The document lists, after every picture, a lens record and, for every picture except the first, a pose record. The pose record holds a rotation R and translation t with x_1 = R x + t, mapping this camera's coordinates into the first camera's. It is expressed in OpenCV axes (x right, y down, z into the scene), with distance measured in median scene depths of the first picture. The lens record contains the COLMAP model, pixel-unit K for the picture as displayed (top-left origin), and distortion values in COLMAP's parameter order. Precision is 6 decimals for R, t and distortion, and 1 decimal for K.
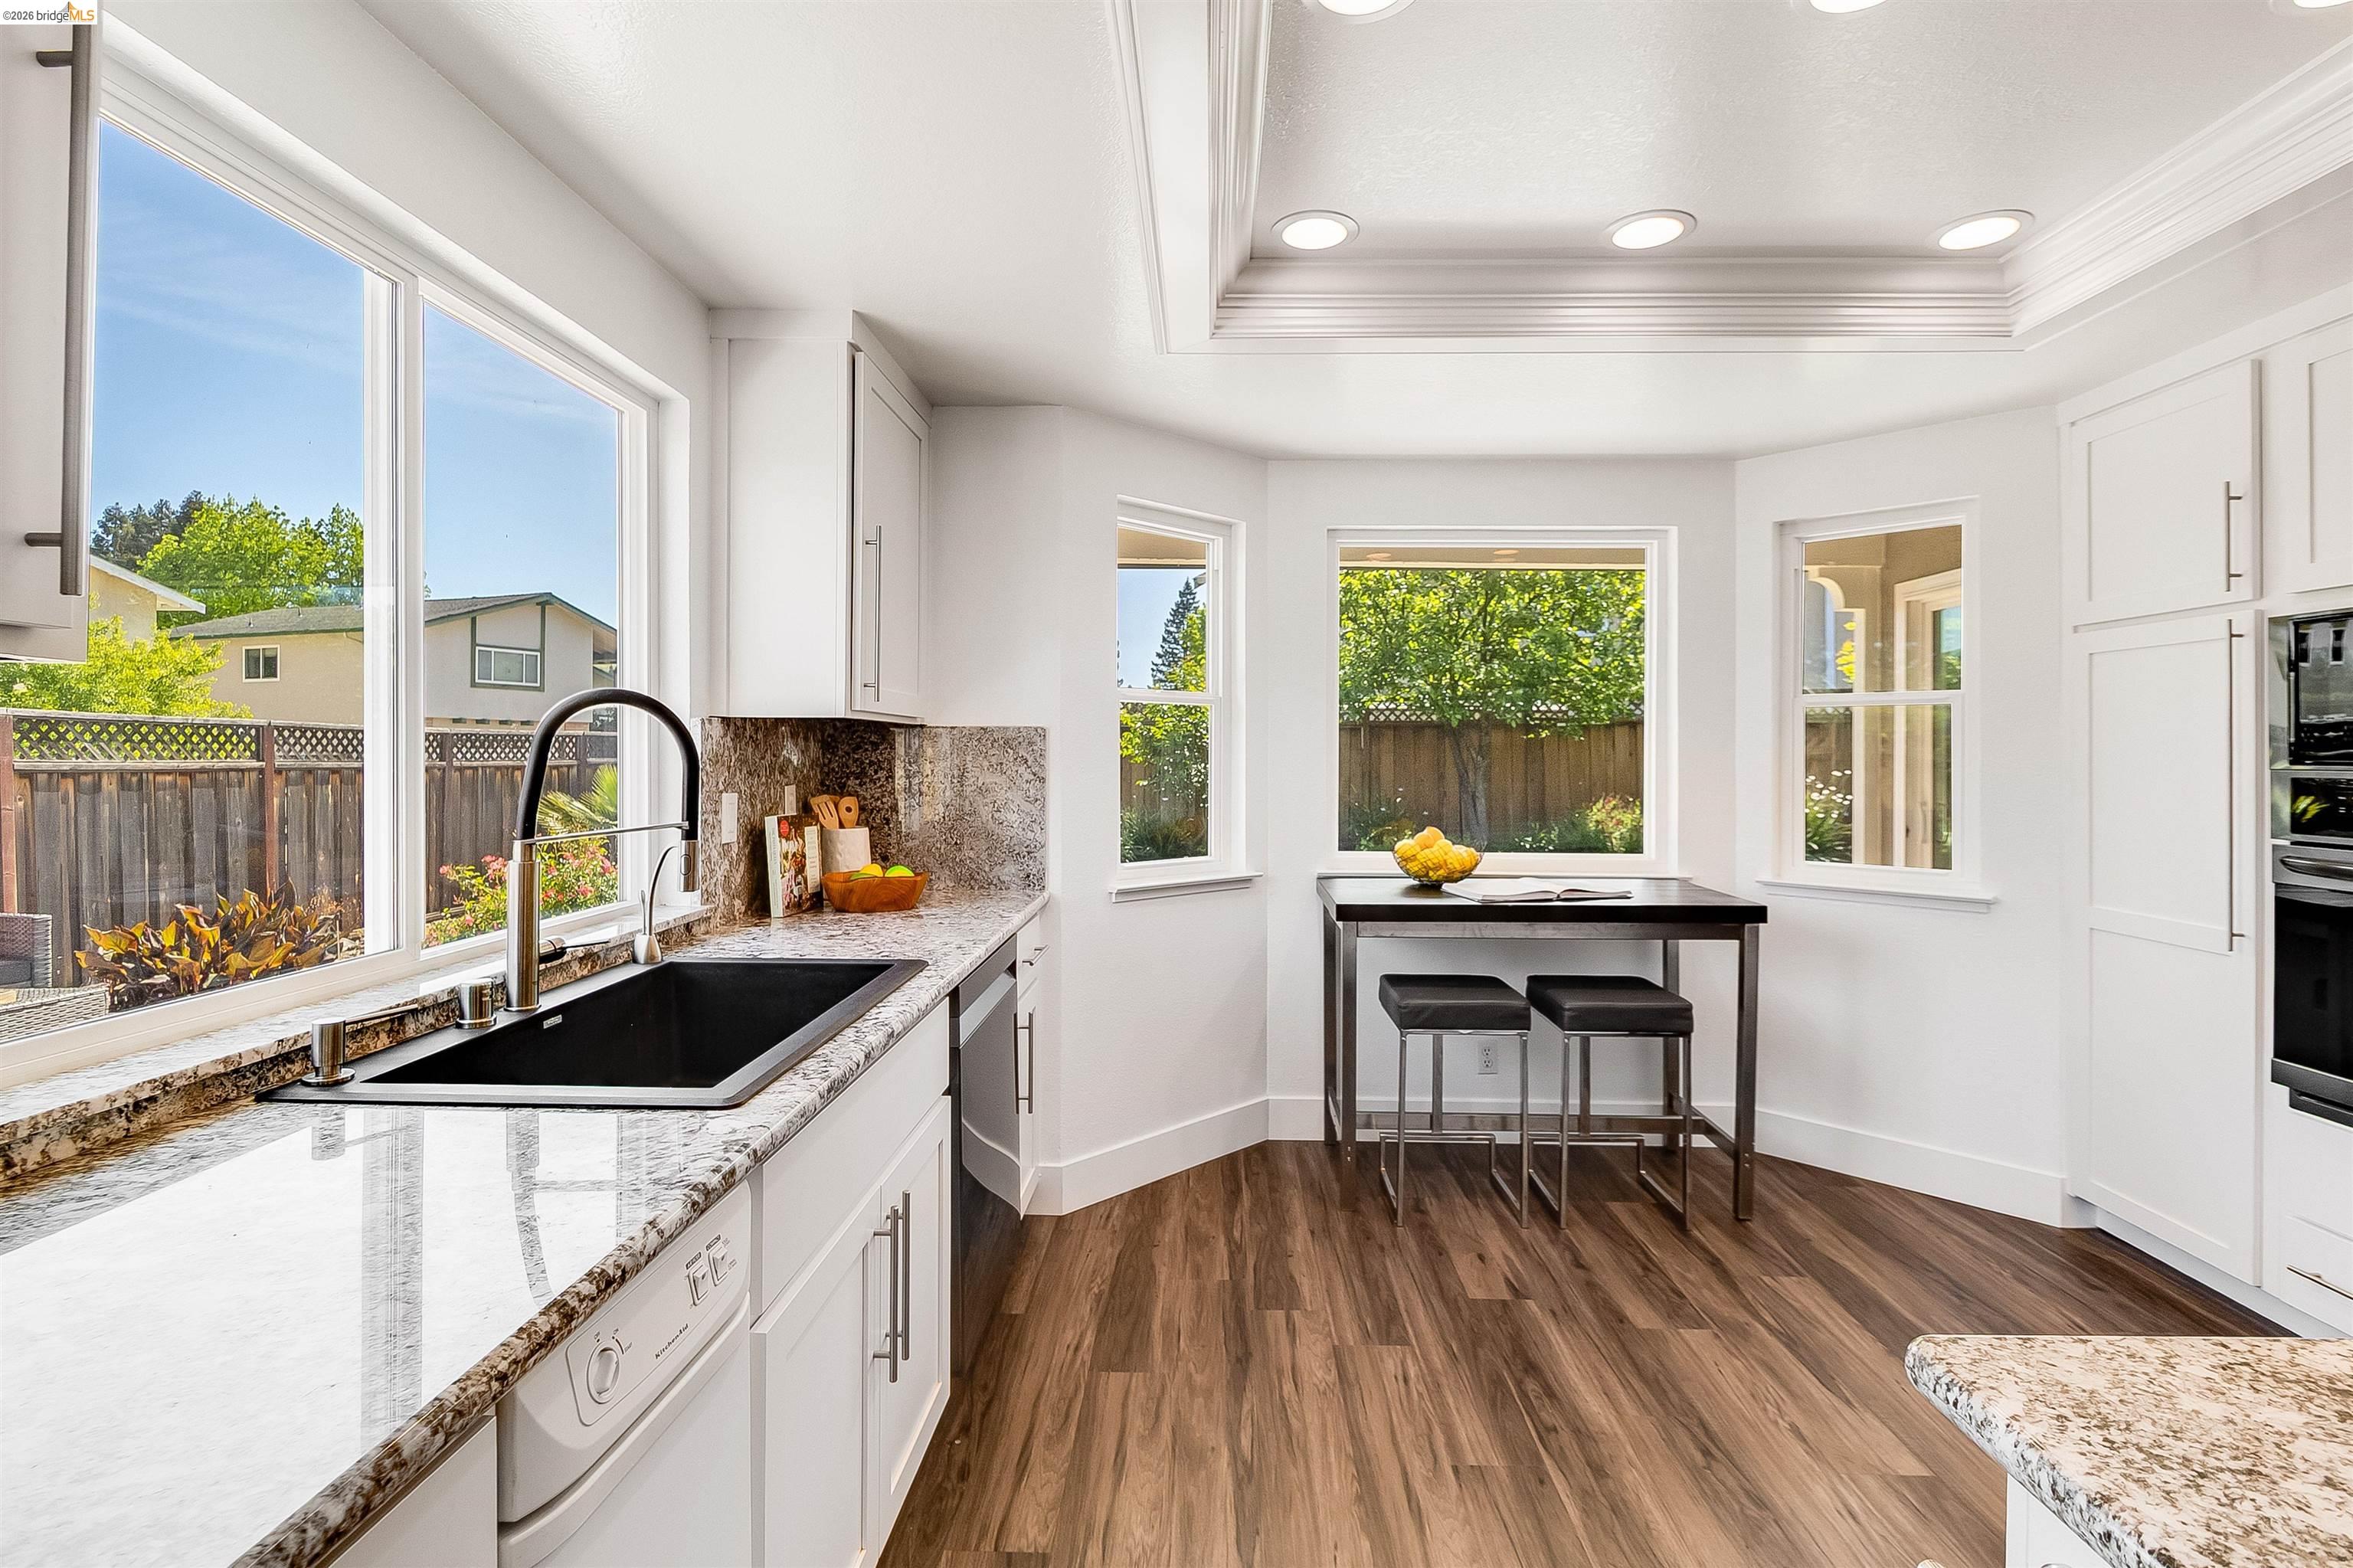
lens RADIAL K [[1101.2, 0, 1198.1], [0, 1101.2, 775.1], [0, 0, 1]] dist [-0.004981, -0.003242]
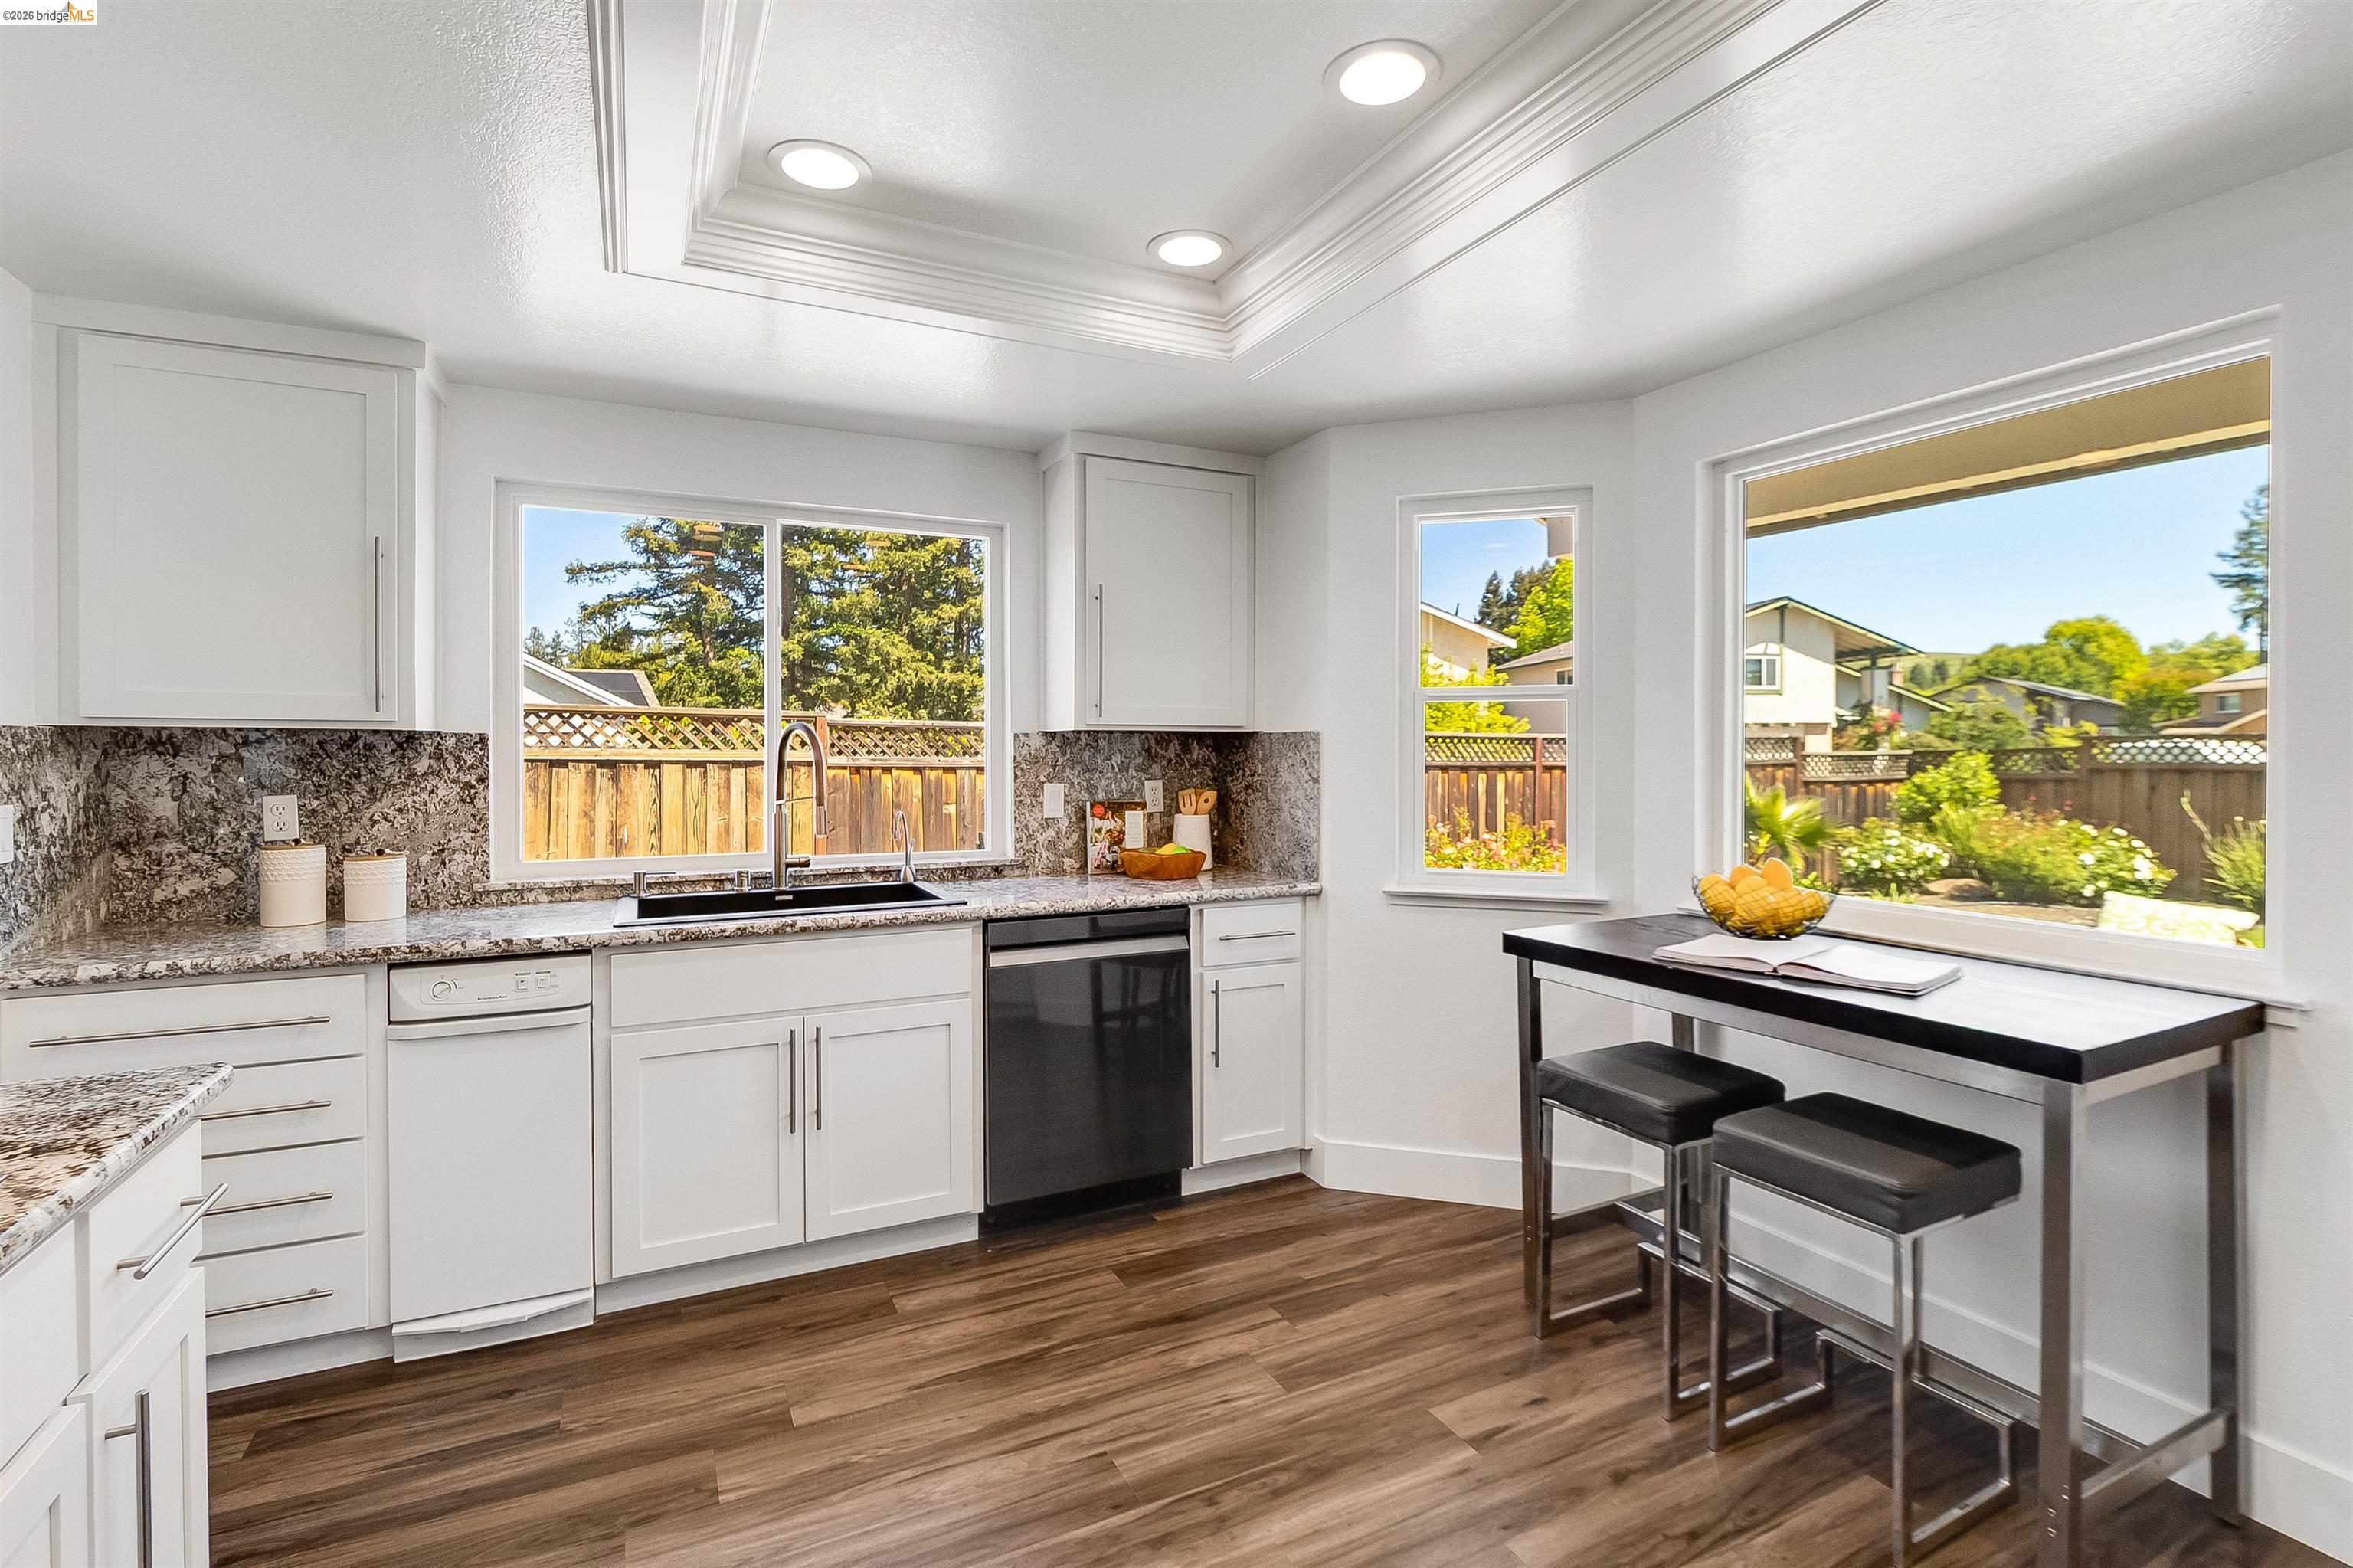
lens RADIAL K [[1101.2, 0, 1183.3], [0, 1101.2, 790.7], [0, 0, 1]] dist [-0.004981, -0.003242]
pose [[0.476830, 0.031171, -0.878443, 0.844942], [-0.016705, 0.999512, 0.026399, -0.012788], [0.878837, 0.002086, 0.477118, 0.421348]]
